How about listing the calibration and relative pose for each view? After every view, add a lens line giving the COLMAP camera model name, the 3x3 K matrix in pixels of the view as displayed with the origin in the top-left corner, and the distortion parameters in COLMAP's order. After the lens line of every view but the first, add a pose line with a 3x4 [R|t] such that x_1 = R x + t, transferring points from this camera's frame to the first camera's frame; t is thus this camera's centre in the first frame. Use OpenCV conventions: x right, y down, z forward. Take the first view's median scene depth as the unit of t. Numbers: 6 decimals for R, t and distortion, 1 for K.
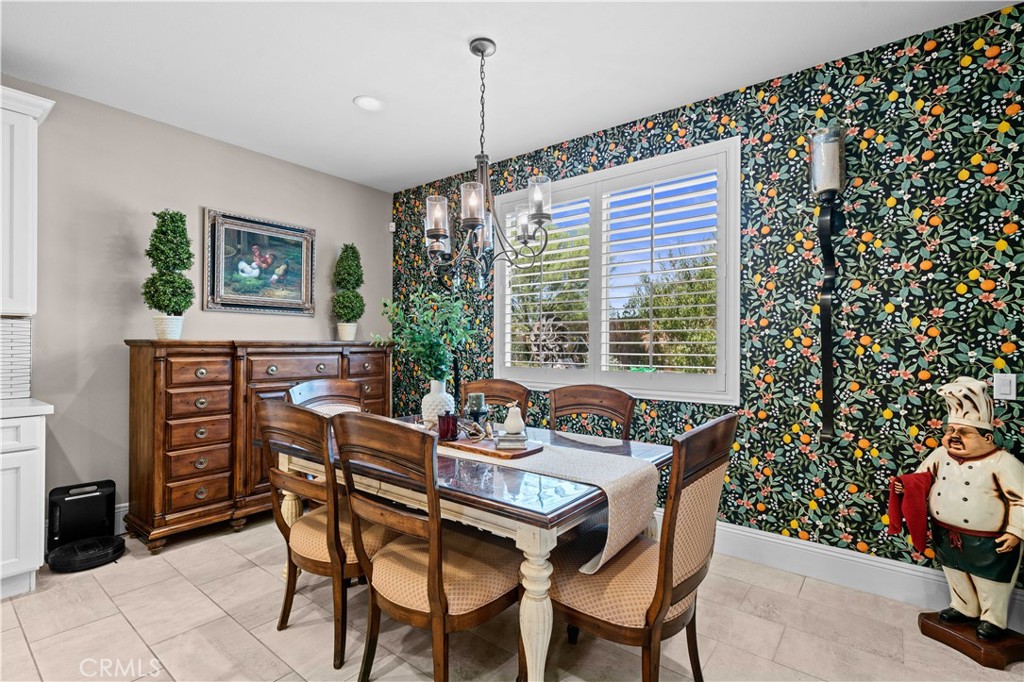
lens RADIAL K [[480.9, 0, 509.0], [0, 480.9, 343.9], [0, 0, 1]] dist [0.000460, 0.000349]
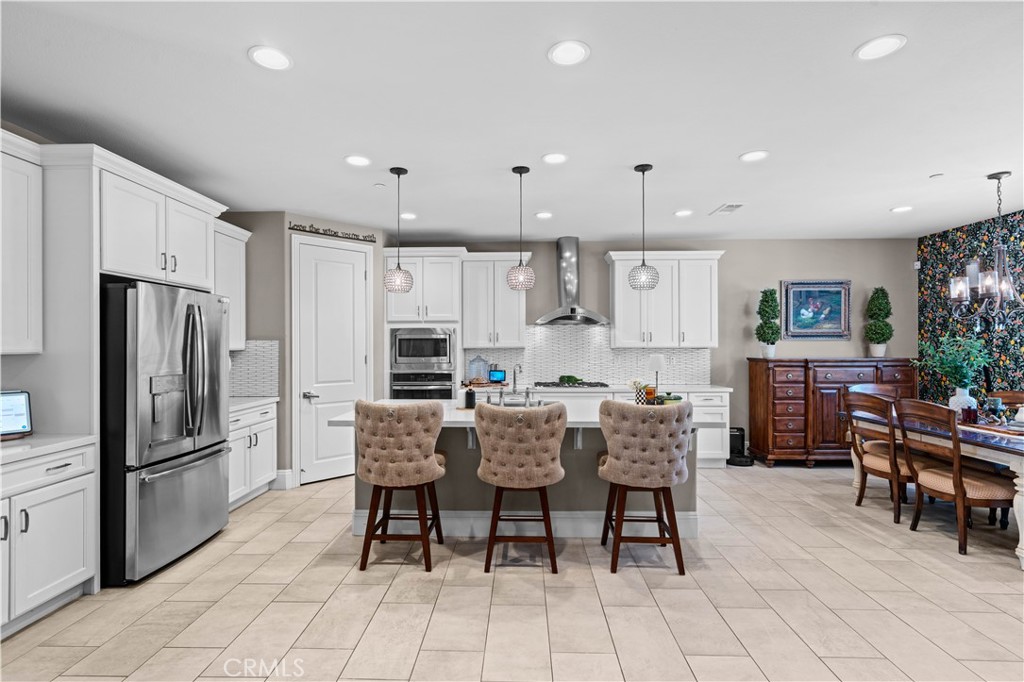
lens RADIAL K [[480.9, 0, 509.0], [0, 480.9, 343.9], [0, 0, 1]] dist [0.000460, 0.000349]
pose [[0.602677, -0.009041, -0.797934, 0.202449], [0.006884, 0.999958, -0.006131, -0.066245], [0.797956, -0.001797, 0.602714, -1.068403]]
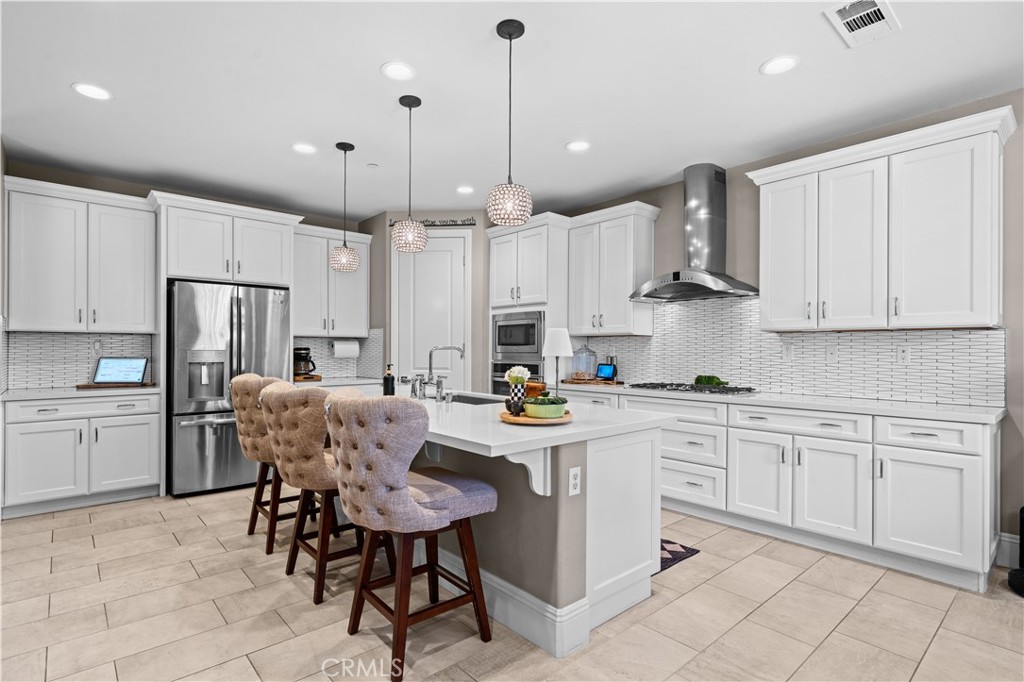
lens RADIAL K [[506.3, 0, 509.4], [0, 506.3, 348.0], [0, 0, 1]] dist [0.001329, -0.000154]
pose [[-0.169180, -0.008676, -0.985547, 0.226695], [-0.002528, 0.999962, -0.008369, -0.000876], [0.985582, 0.001075, -0.169195, 0.166204]]
